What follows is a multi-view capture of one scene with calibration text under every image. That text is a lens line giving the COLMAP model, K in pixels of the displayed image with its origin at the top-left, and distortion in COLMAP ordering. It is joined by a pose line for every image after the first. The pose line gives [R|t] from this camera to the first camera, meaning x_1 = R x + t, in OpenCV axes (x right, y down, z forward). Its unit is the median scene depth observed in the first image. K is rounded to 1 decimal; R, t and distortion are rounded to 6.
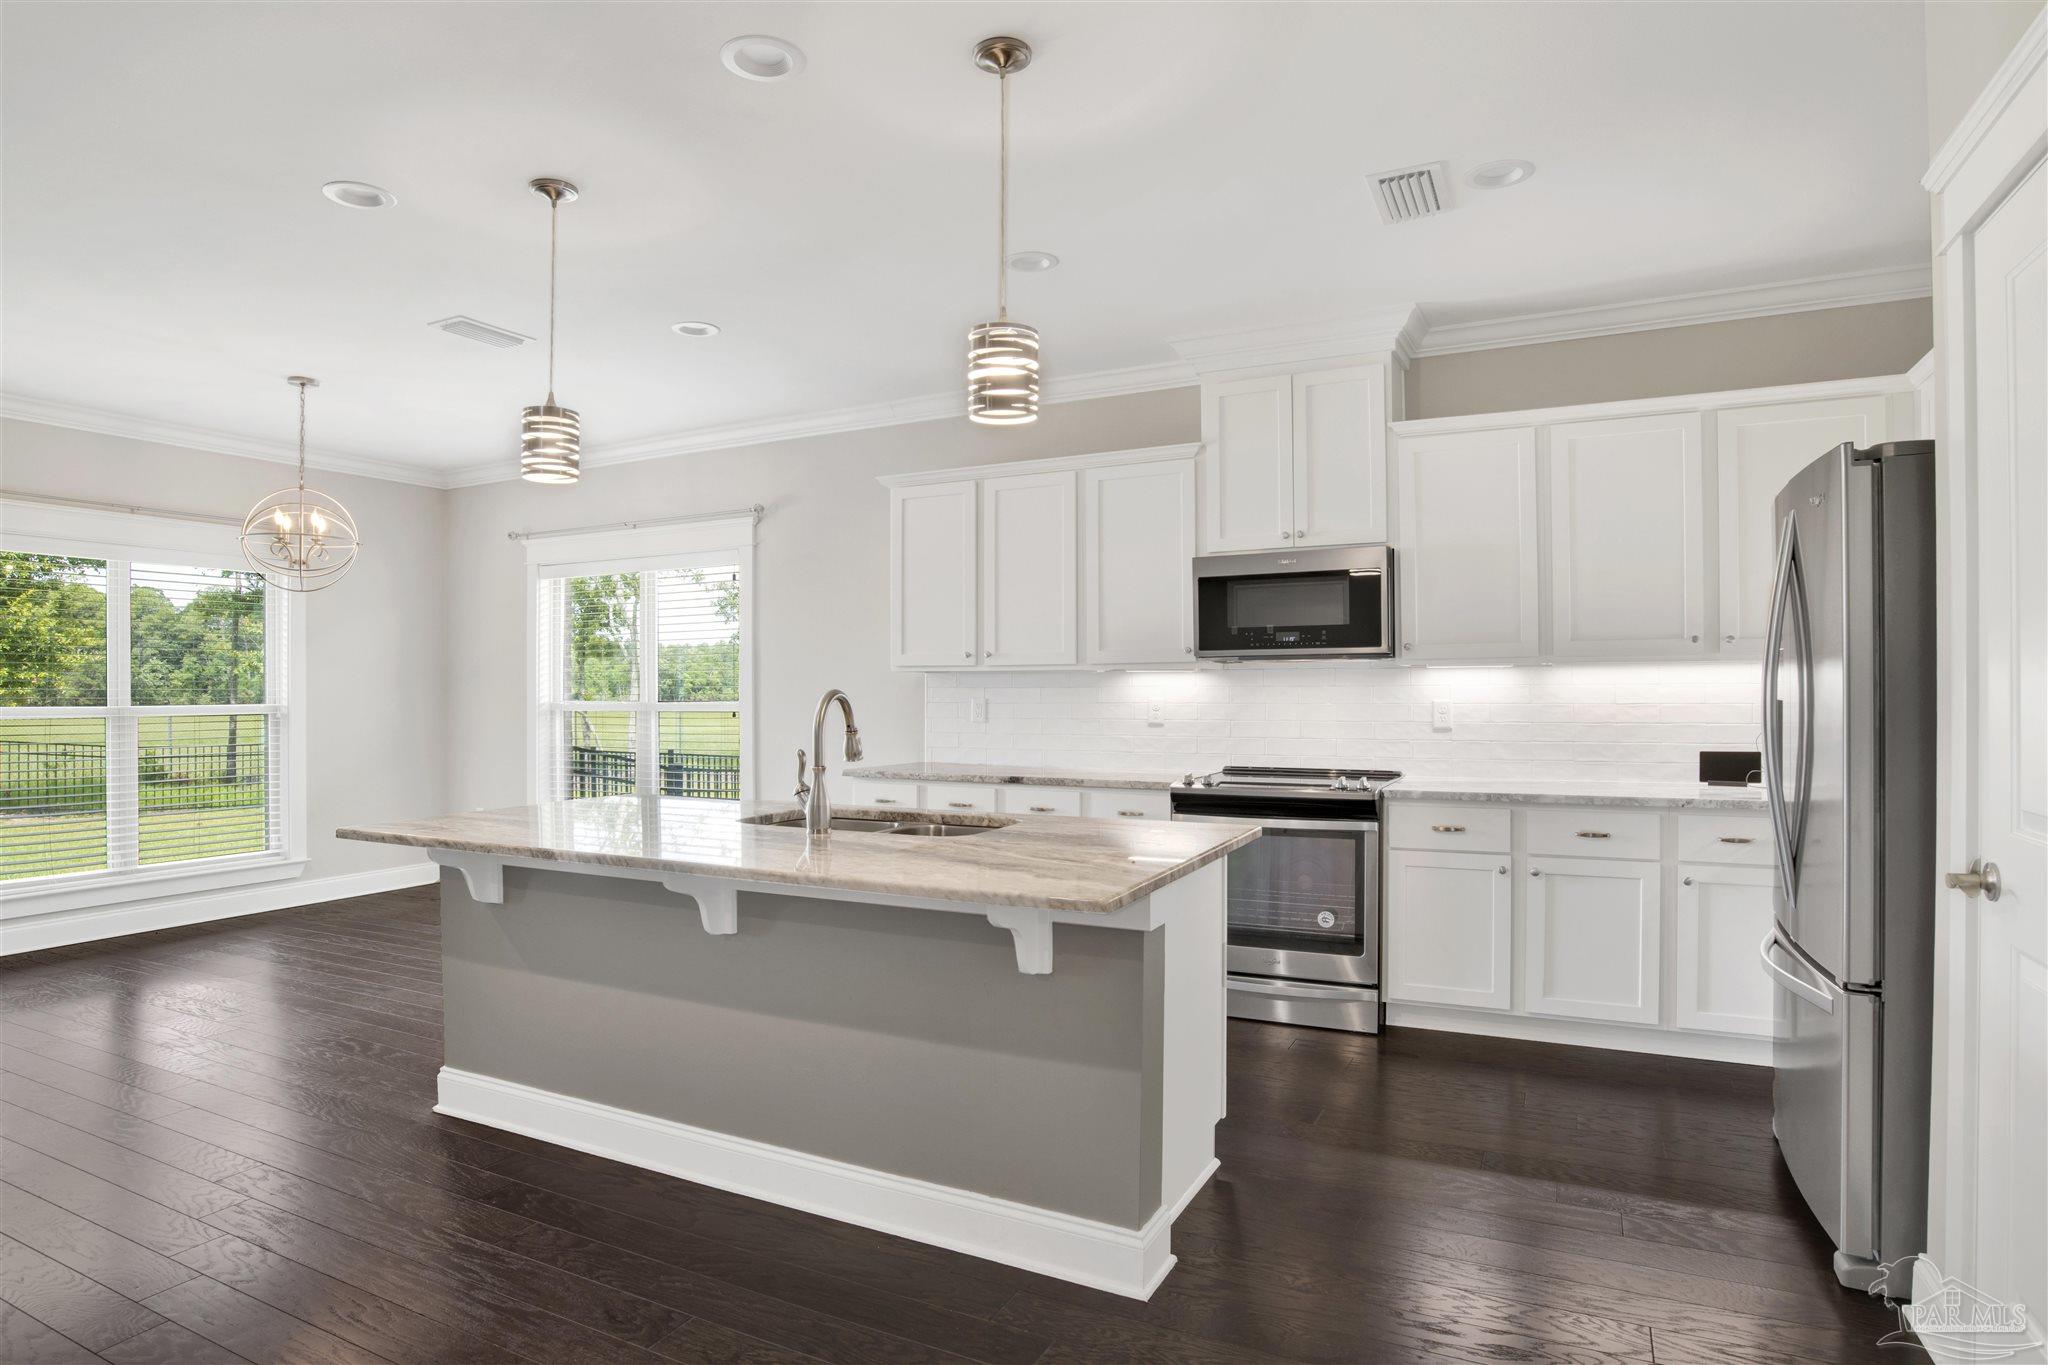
lens RADIAL K [[1096.4, 0, 994.8], [0, 1096.4, 686.2], [0, 0, 1]] dist [-0.062396, 0.017270]
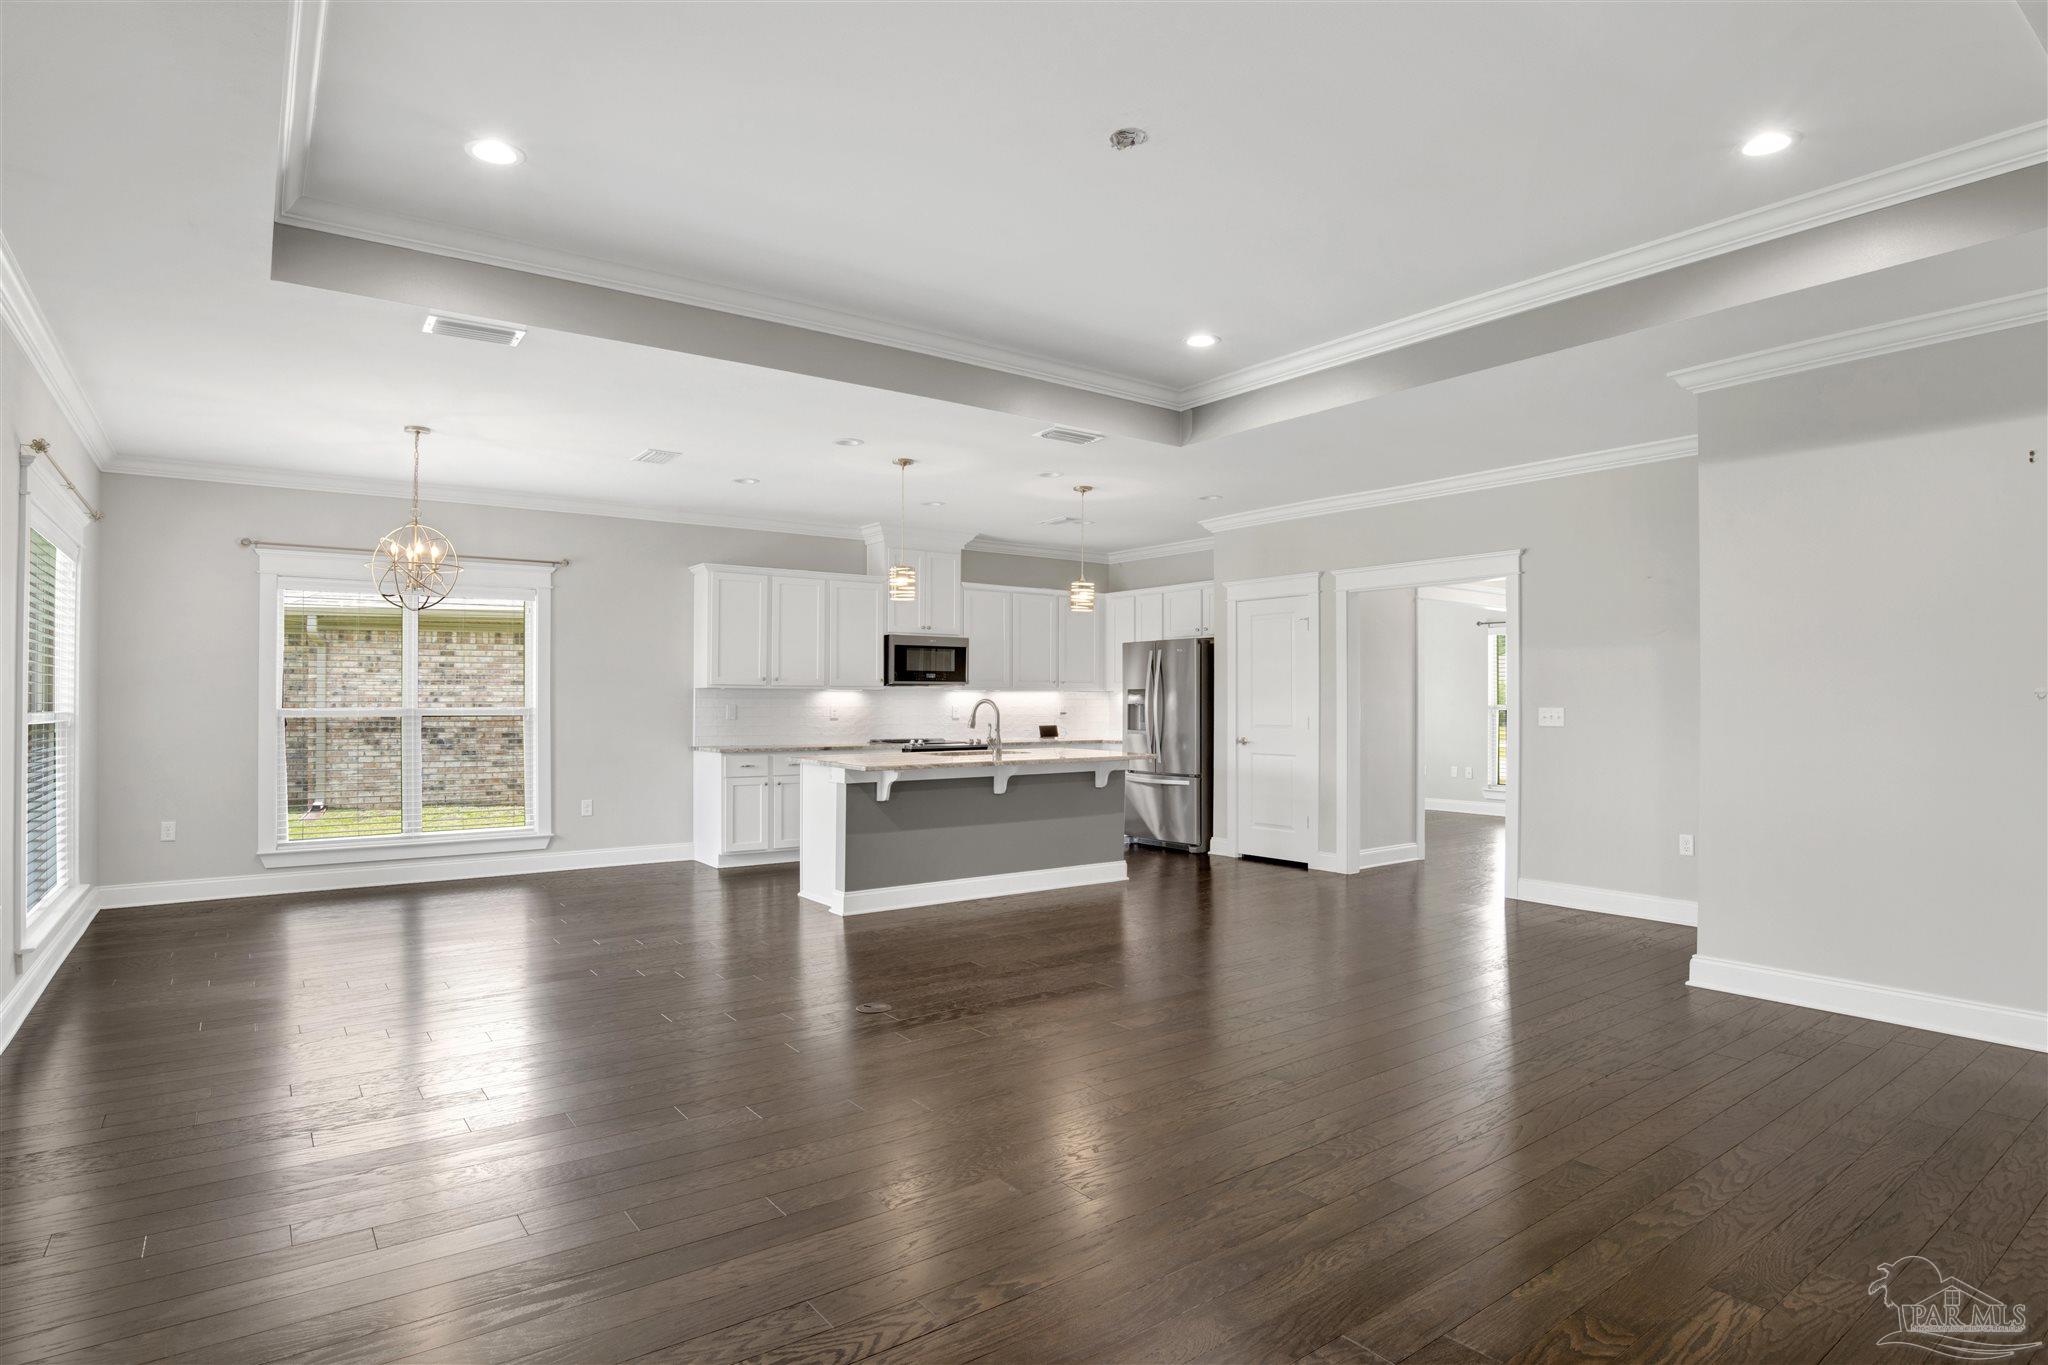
lens RADIAL K [[1096.4, 0, 1013.8], [0, 1096.4, 684.6], [0, 0, 1]] dist [-0.062396, 0.017270]
pose [[0.446841, 0.016613, 0.894459, -1.471455], [-0.005901, 0.999861, -0.015623, 0.004924], [-0.894594, 0.001702, 0.446876, -0.106796]]
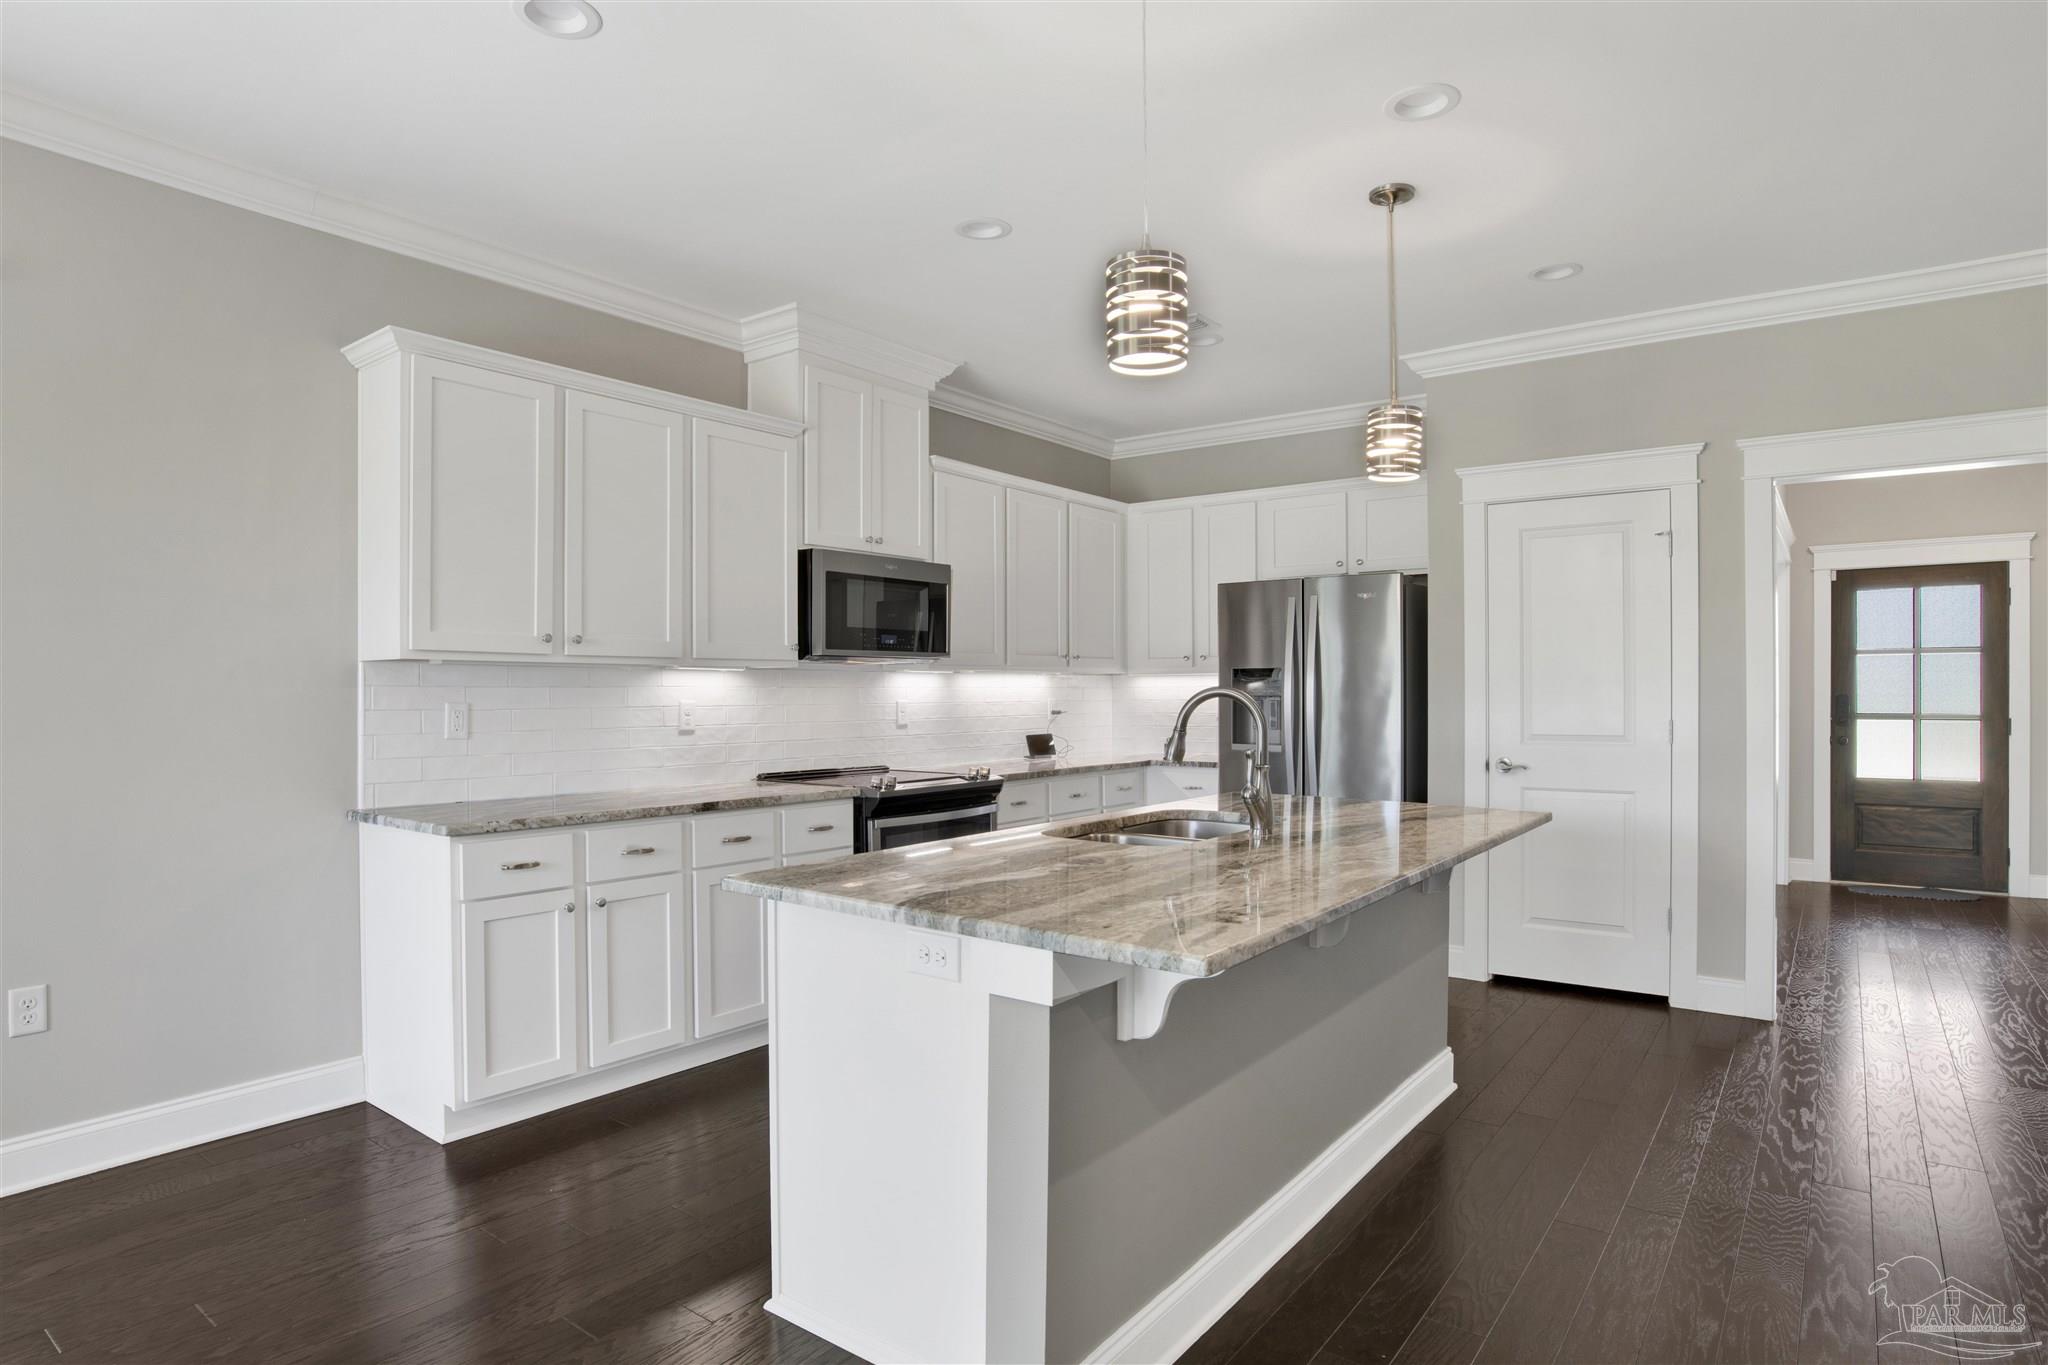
lens RADIAL K [[1112.3, 0, 987.6], [0, 1112.3, 691.1], [0, 0, 1]] dist [-0.058968, 0.012833]
pose [[0.180459, 0.000879, 0.983582, -0.704775], [-0.003118, 0.999995, -0.000322, 0.003988], [-0.983578, -0.003009, 0.180461, 0.653563]]
